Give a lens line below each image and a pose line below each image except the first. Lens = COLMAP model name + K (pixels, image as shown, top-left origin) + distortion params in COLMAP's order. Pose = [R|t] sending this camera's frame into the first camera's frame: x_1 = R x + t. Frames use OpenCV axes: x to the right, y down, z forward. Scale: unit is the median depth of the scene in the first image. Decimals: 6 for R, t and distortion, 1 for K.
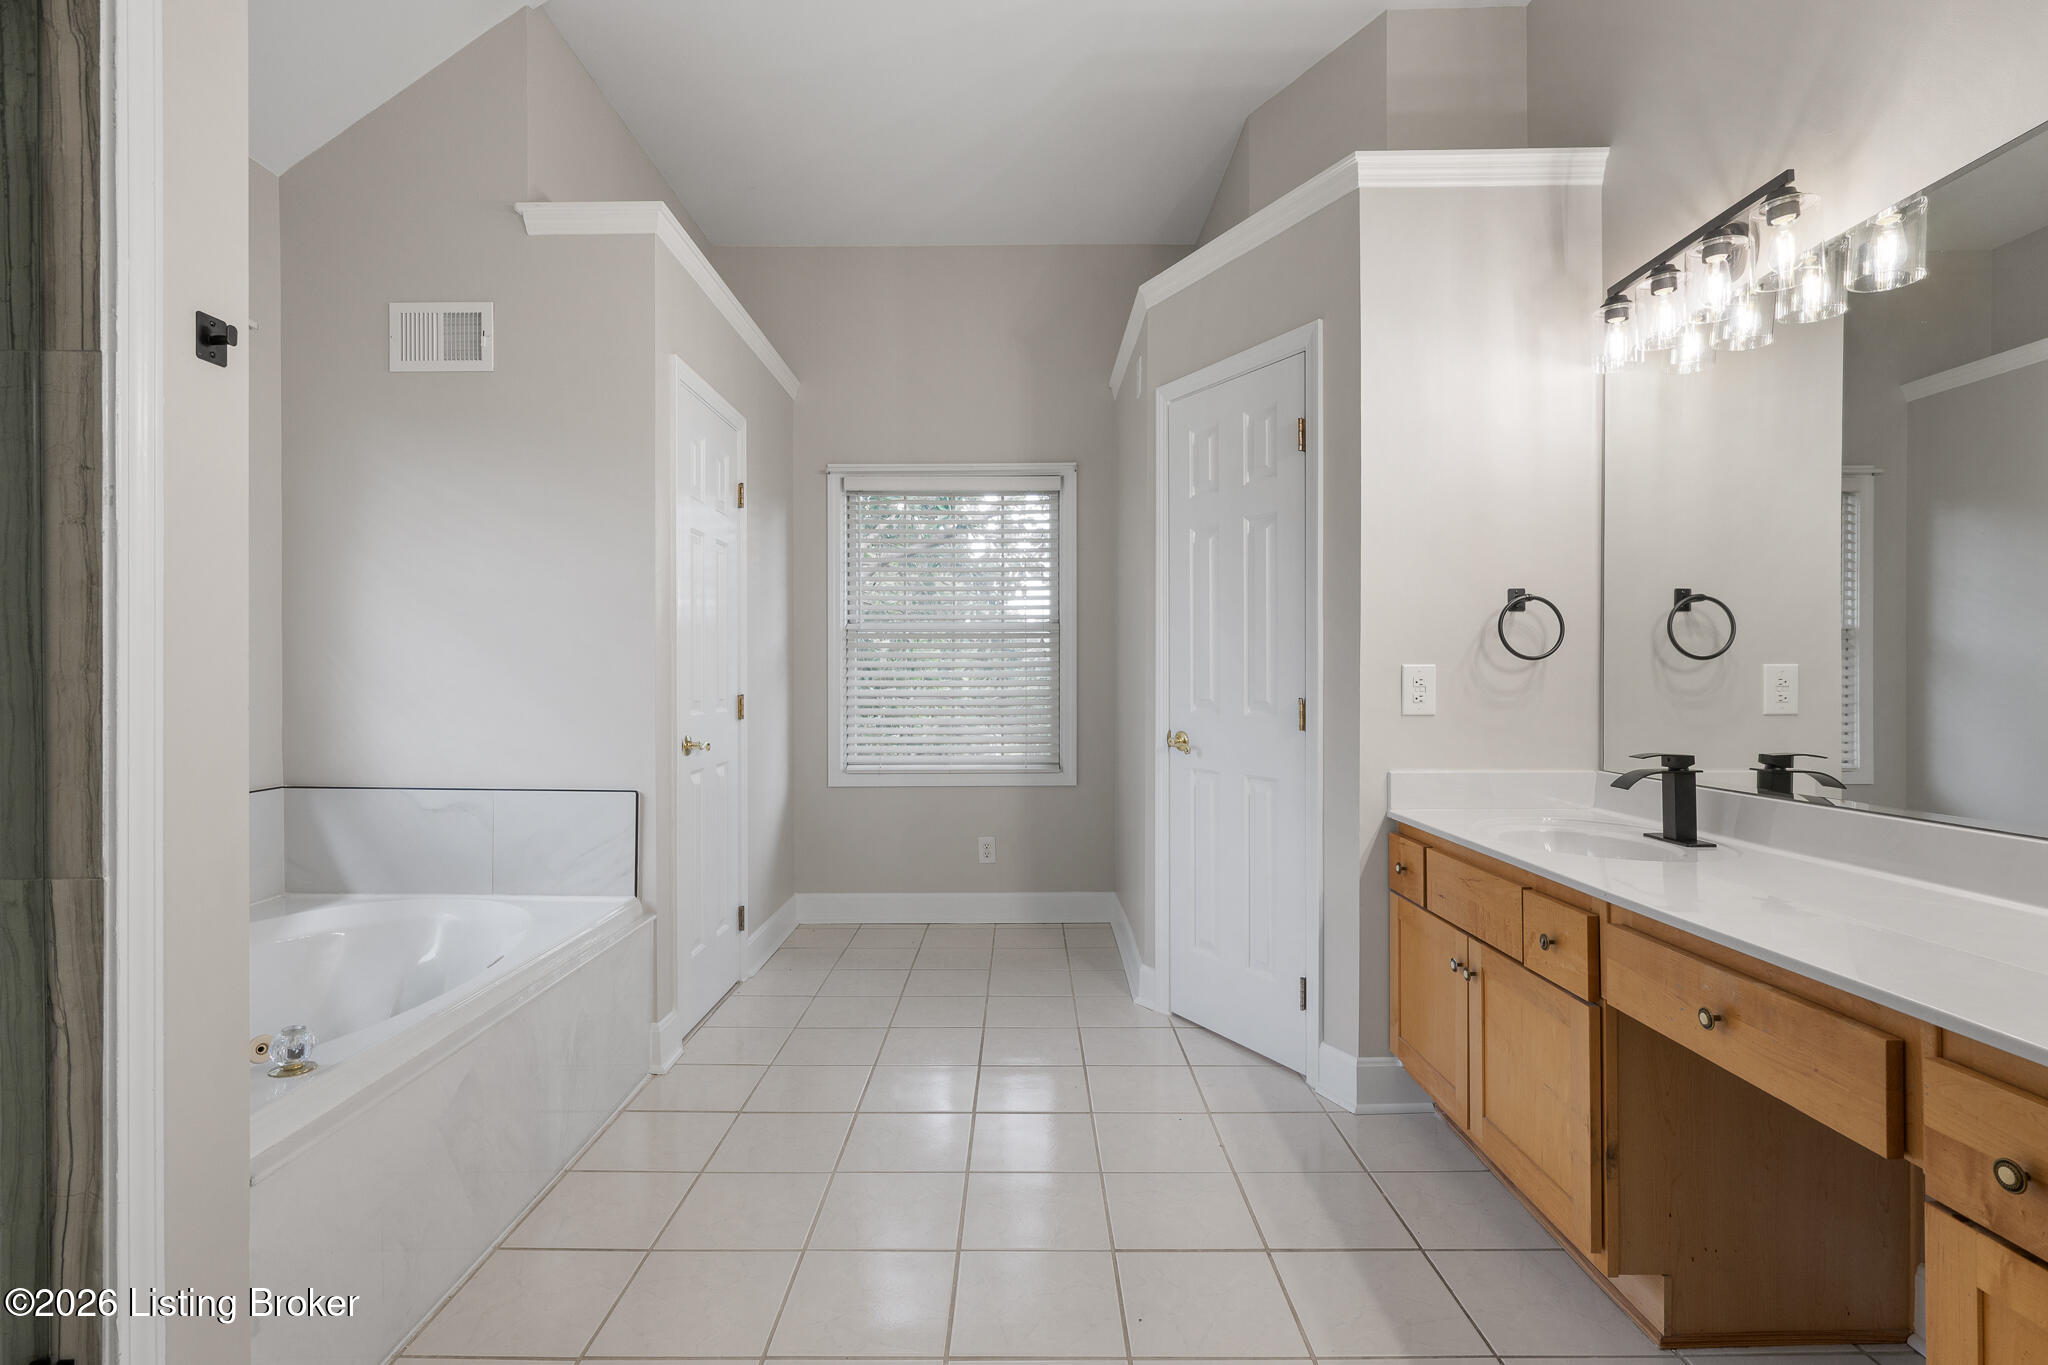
lens RADIAL K [[976.7, 0, 1020.5], [0, 976.7, 684.0], [0, 0, 1]] dist [-0.000775, 0.000393]
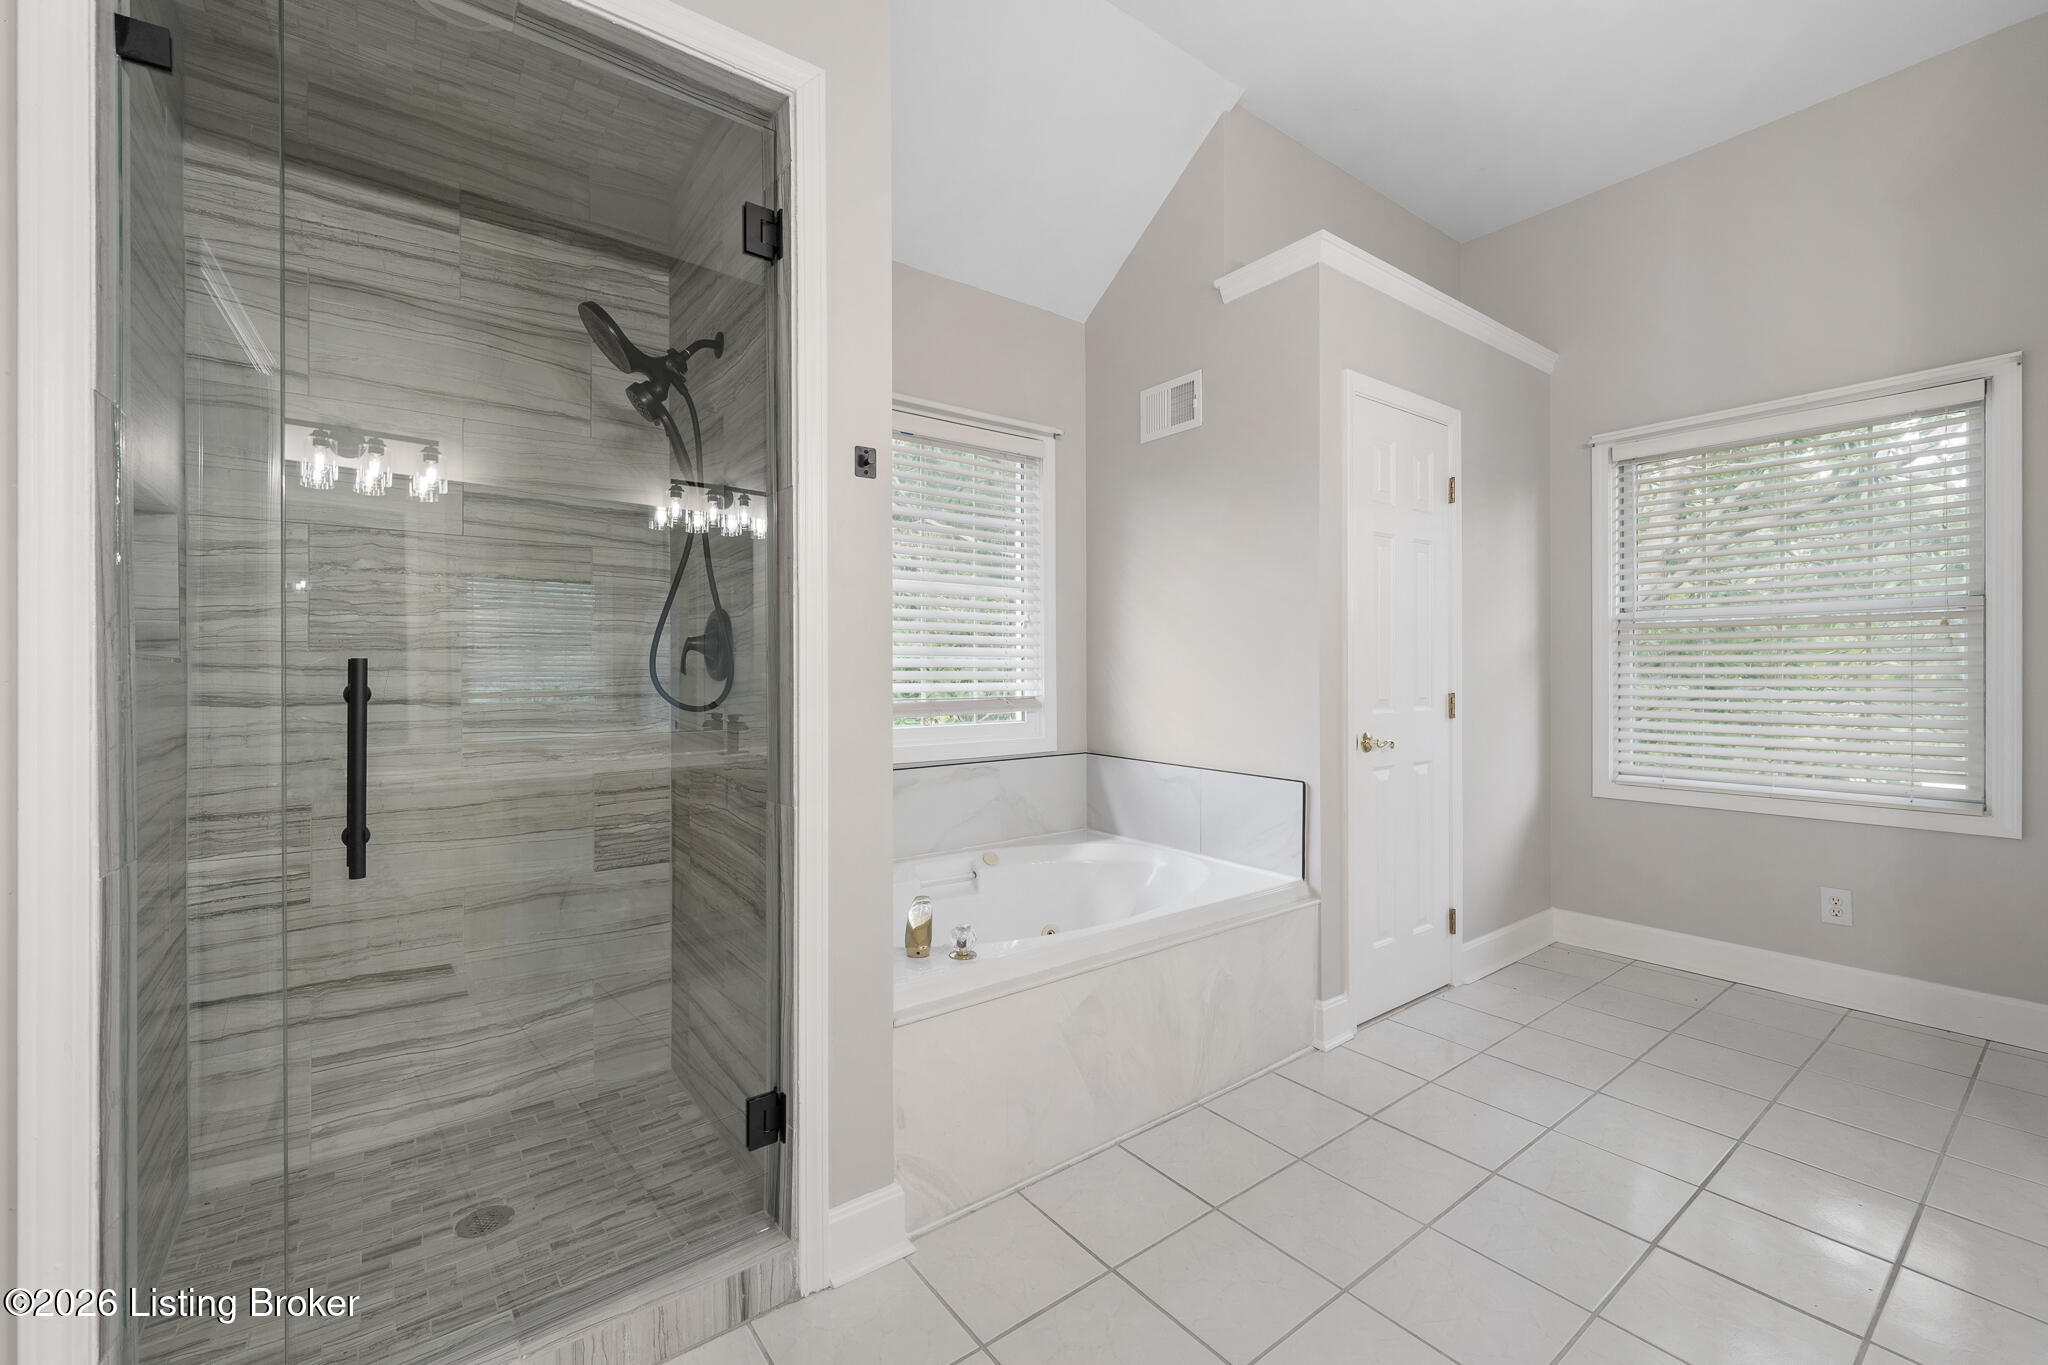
lens RADIAL K [[853.1, 0, 1027.5], [0, 853.1, 670.4], [0, 0, 1]] dist [0.000414, 0.000445]
pose [[0.606191, 0.001979, -0.795317, 0.165865], [-0.003634, 0.999993, -0.000282, -0.012350], [0.795311, 0.003061, 0.606194, 0.170547]]
